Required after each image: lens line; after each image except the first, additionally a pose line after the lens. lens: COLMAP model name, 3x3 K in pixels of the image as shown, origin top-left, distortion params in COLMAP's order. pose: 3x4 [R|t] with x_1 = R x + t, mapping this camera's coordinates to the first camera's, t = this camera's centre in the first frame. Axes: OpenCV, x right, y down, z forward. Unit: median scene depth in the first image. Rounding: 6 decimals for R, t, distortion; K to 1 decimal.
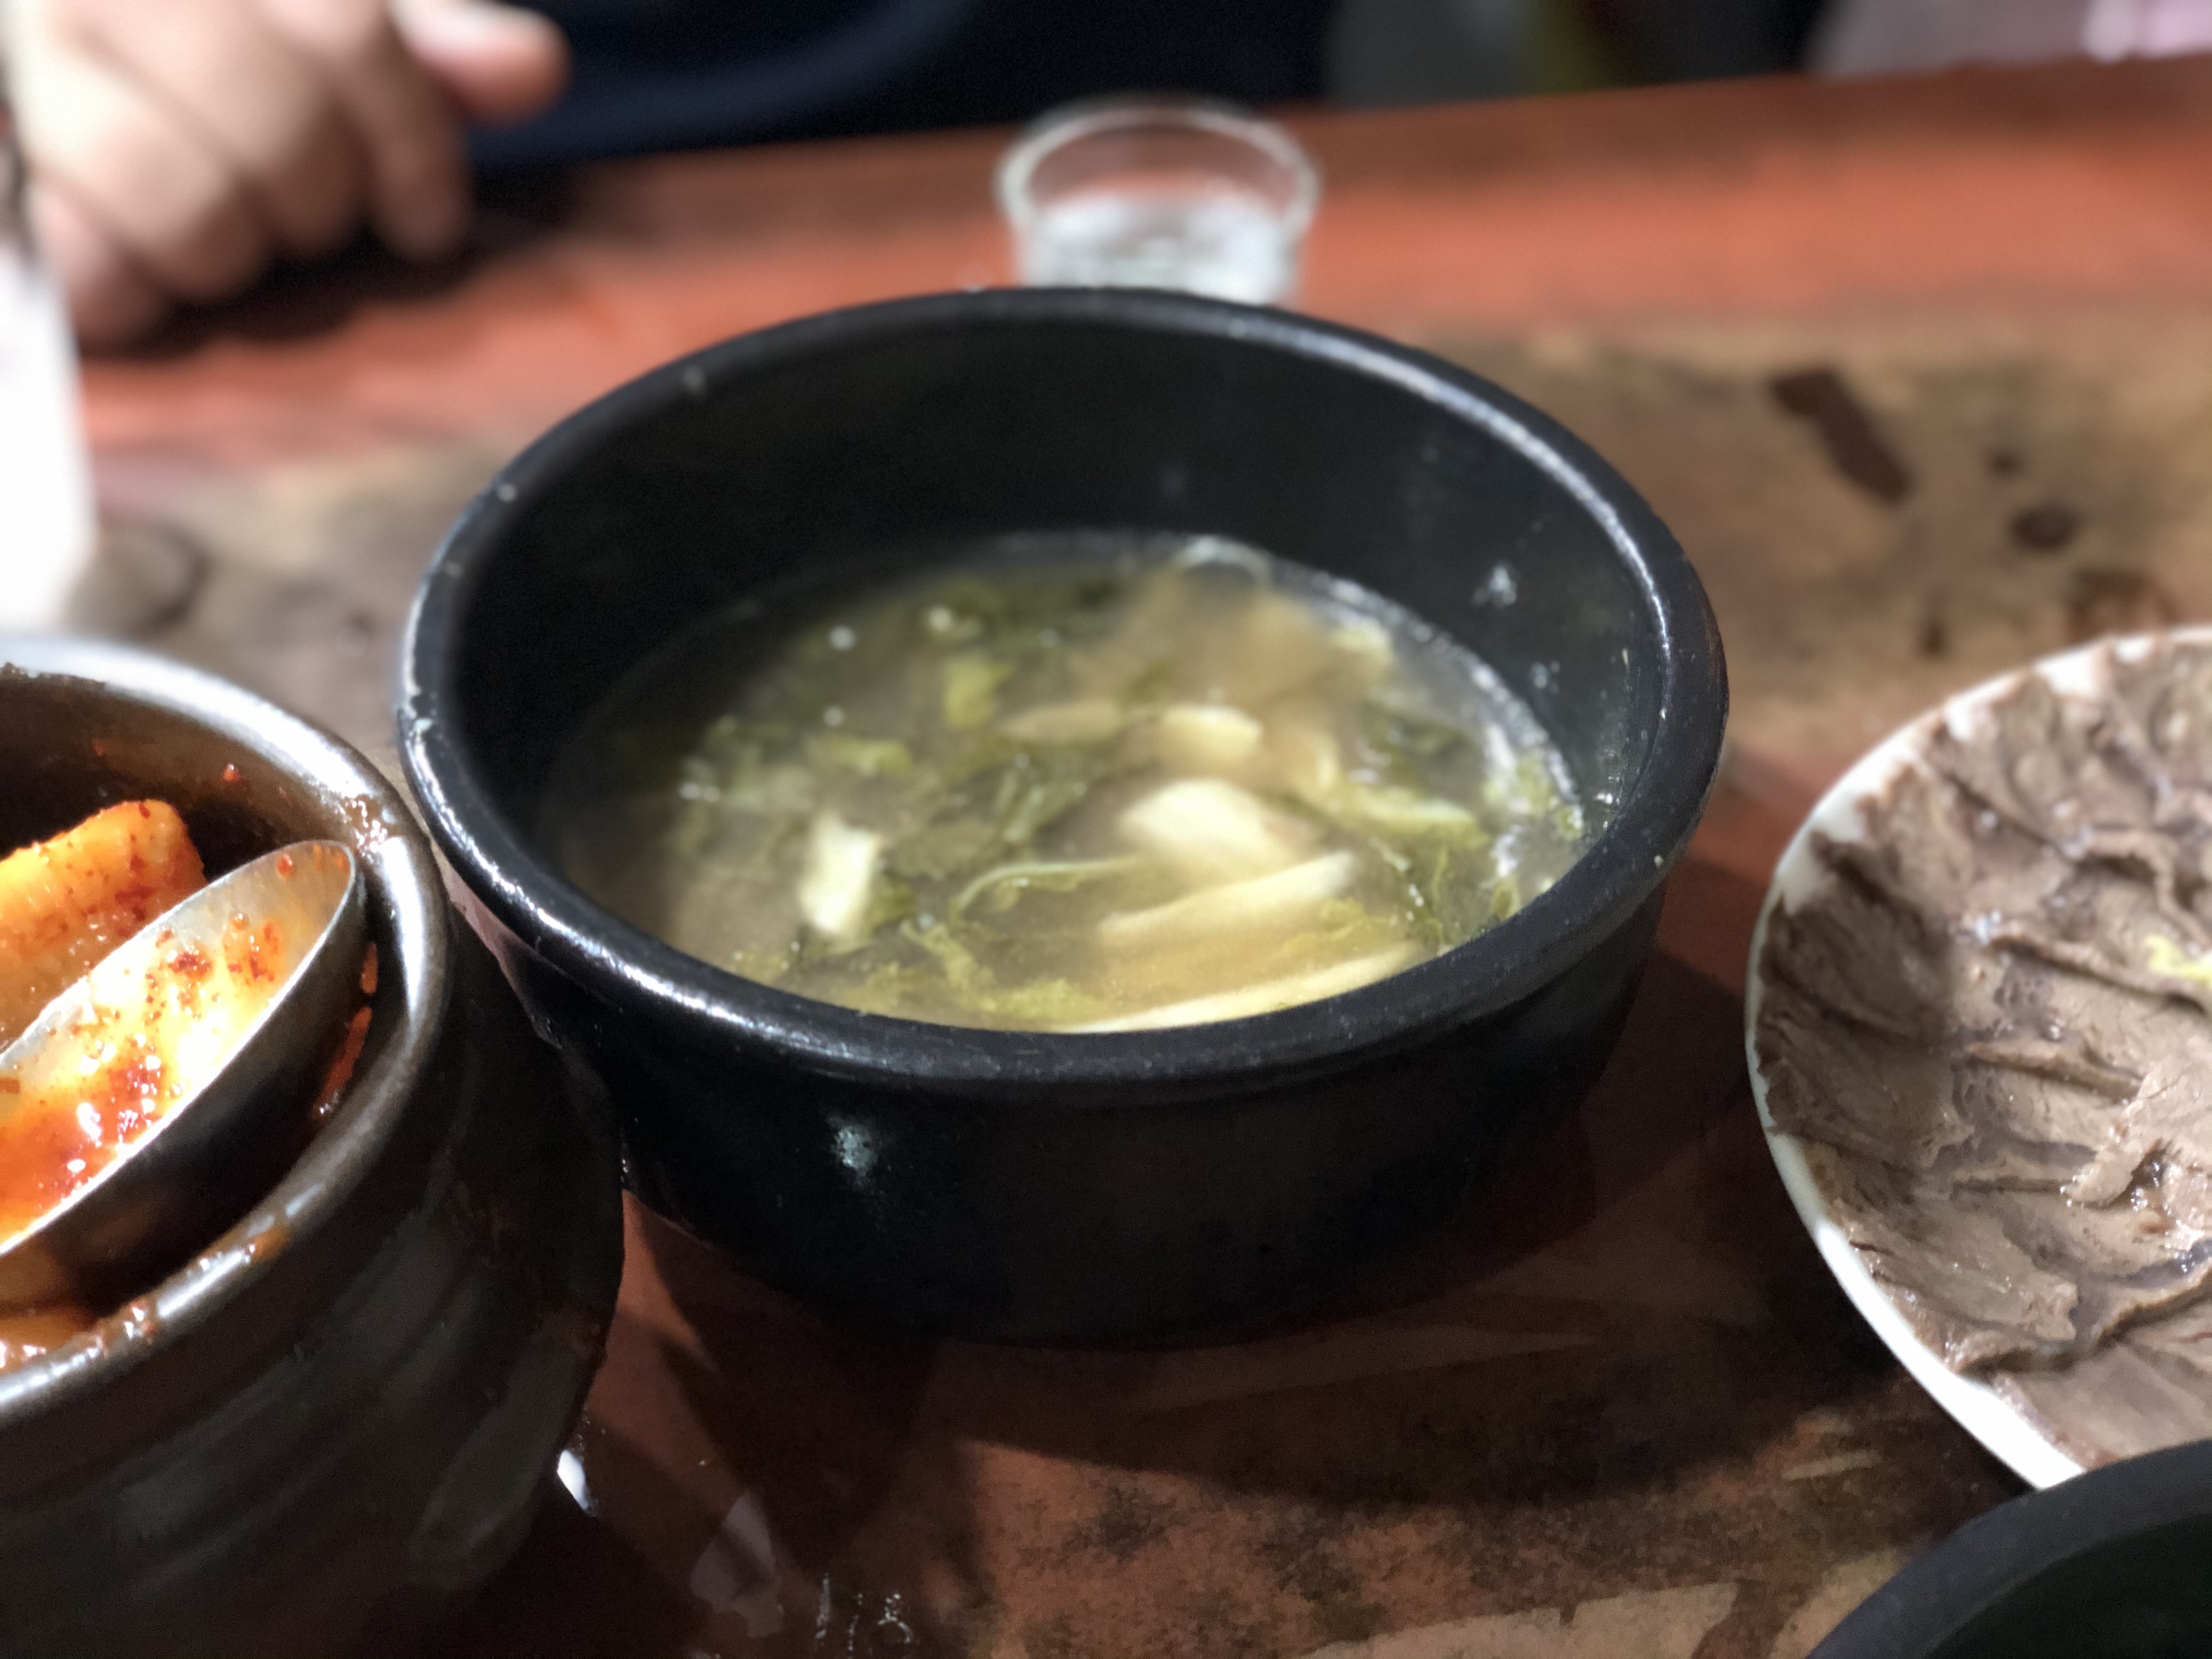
lens RADIAL K [[3268.0, 0, 1106.0], [0, 3268.0, 829.5], [0, 0, 1]] dist [0.029328, 0.058938]
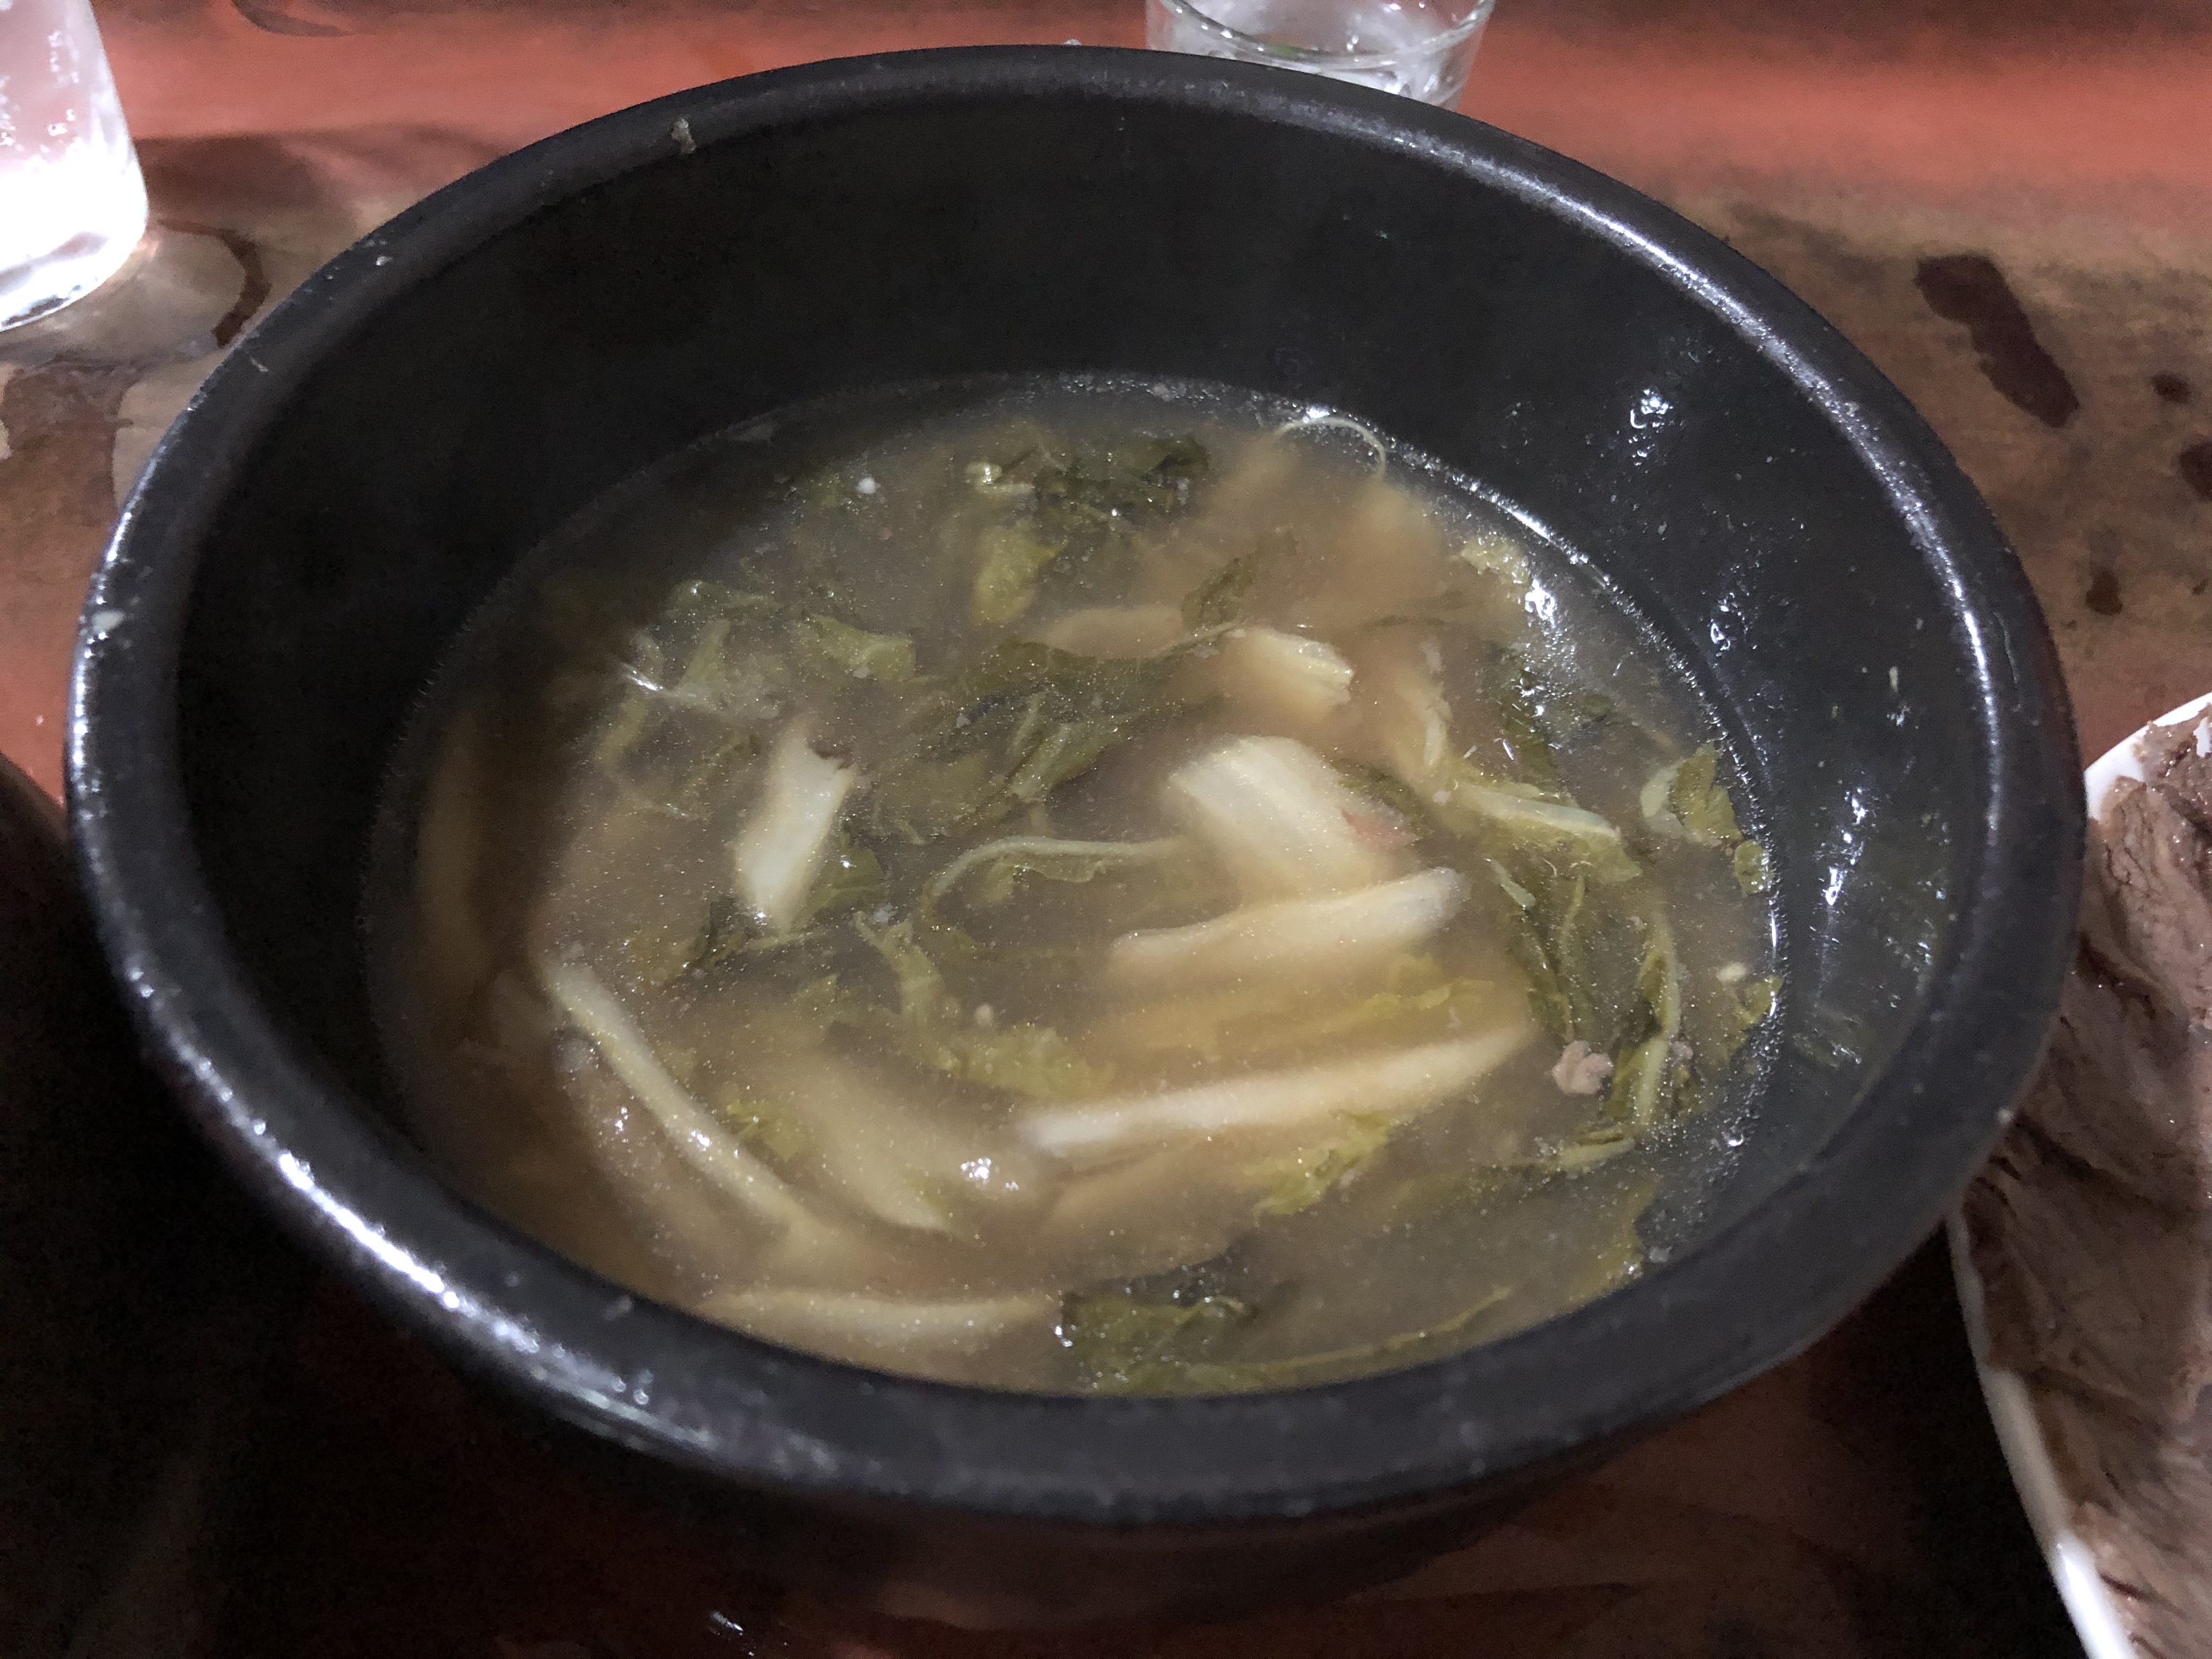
lens RADIAL K [[1925.3, 0, 1106.0], [0, 1925.3, 829.5], [0, 0, 1]] dist [0.071999, -0.143371]
pose [[0.992043, 0.120760, -0.035601, 0.008493], [-0.112086, 0.975932, 0.187067, -0.076950], [0.057334, -0.181589, 0.981702, 0.547584]]
